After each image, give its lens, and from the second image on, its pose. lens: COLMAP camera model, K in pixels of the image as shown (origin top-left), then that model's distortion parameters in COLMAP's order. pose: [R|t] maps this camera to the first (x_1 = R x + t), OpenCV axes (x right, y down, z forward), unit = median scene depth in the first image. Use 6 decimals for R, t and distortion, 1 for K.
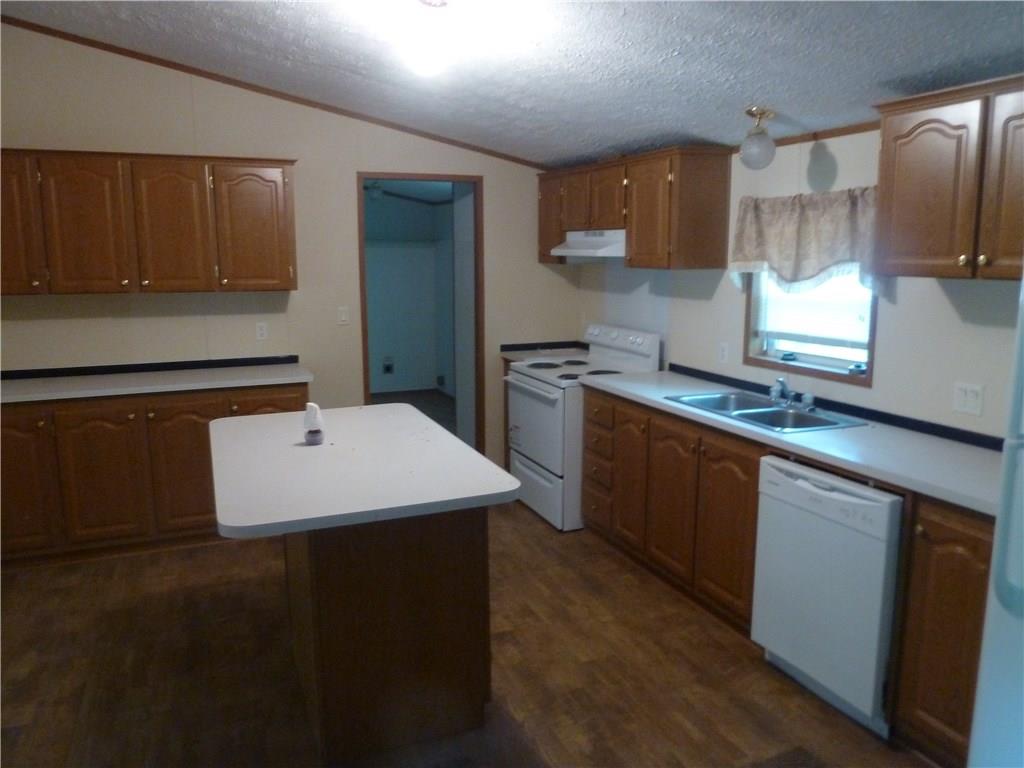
lens RADIAL K [[764.0, 0, 512.0], [0, 764.0, 384.0], [0, 0, 1]] dist [-0.000602, -0.002550]
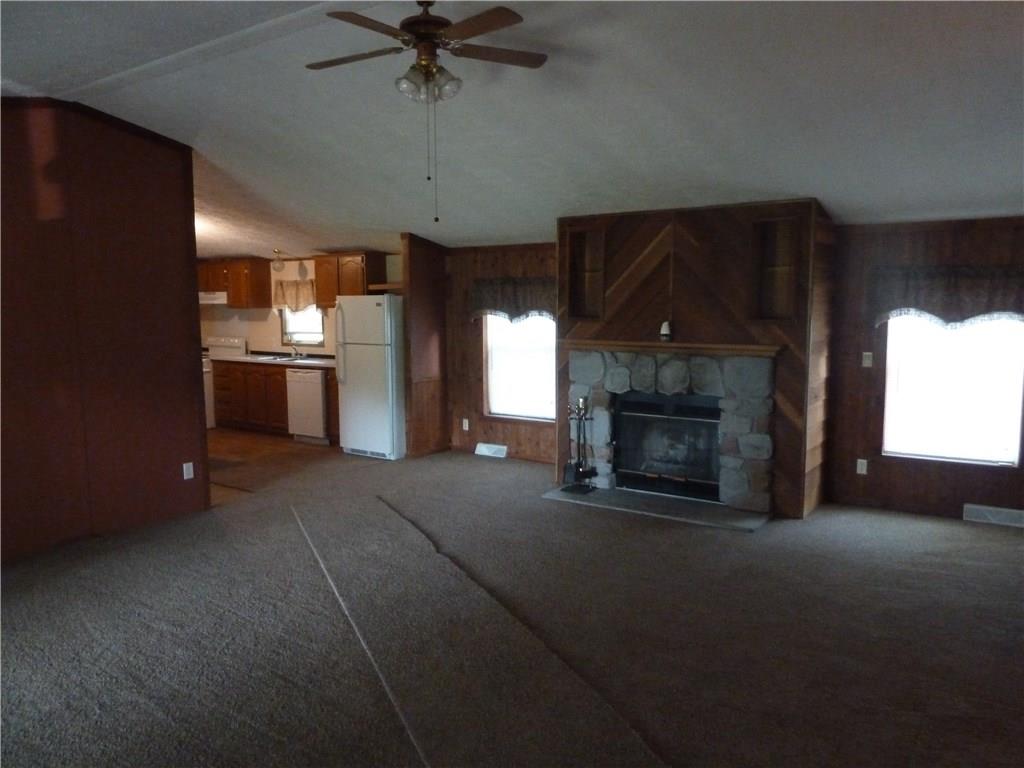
lens RADIAL K [[753.4, 0, 512.0], [0, 753.4, 384.0], [0, 0, 1]] dist [-0.089480, -0.000168]
pose [[0.846829, -0.061404, 0.528309, -0.369693], [0.093099, 0.995091, -0.033571, 0.261290], [-0.523654, 0.077614, 0.848388, -1.512101]]
